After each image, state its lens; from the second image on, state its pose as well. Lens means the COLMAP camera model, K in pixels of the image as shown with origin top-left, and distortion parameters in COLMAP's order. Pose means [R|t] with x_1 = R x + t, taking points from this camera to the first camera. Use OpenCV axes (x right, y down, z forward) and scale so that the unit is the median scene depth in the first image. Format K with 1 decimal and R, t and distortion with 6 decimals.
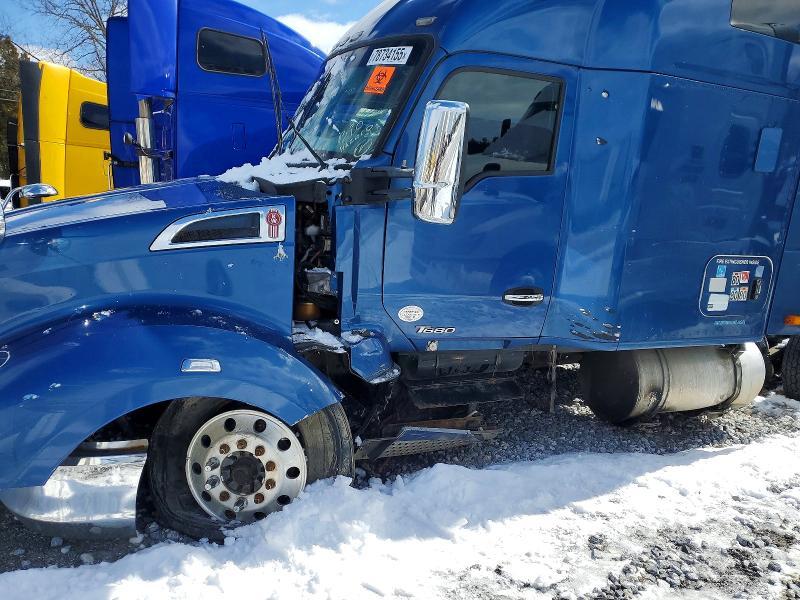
lens RADIAL K [[583.0, 0, 400.0], [0, 583.0, 300.0], [0, 0, 1]] dist [-0.070673, 0.131690]
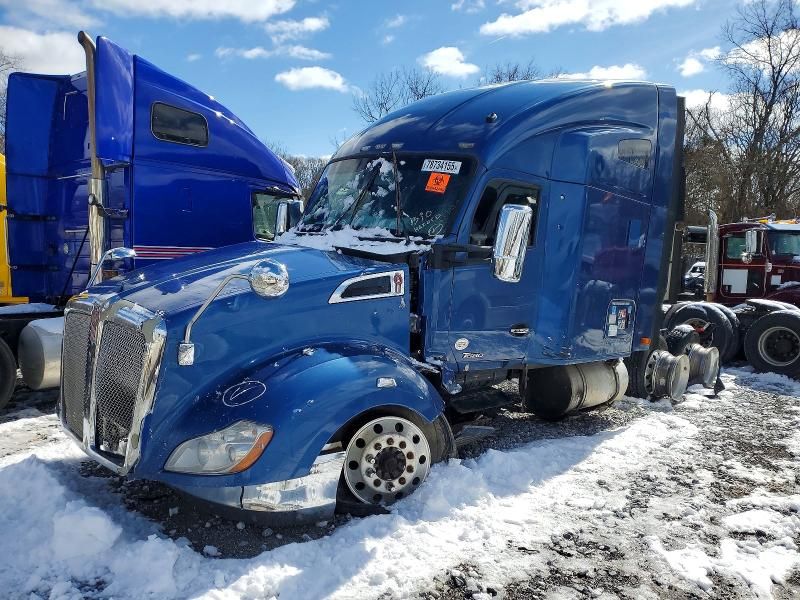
lens RADIAL K [[544.8, 0, 400.0], [0, 544.8, 300.0], [0, 0, 1]] dist [0.006396, -0.001080]
pose [[0.944687, -0.017156, 0.327523, -0.657483], [0.044246, 0.996168, -0.075442, 0.010968], [-0.324974, 0.085761, 0.941826, -0.256318]]
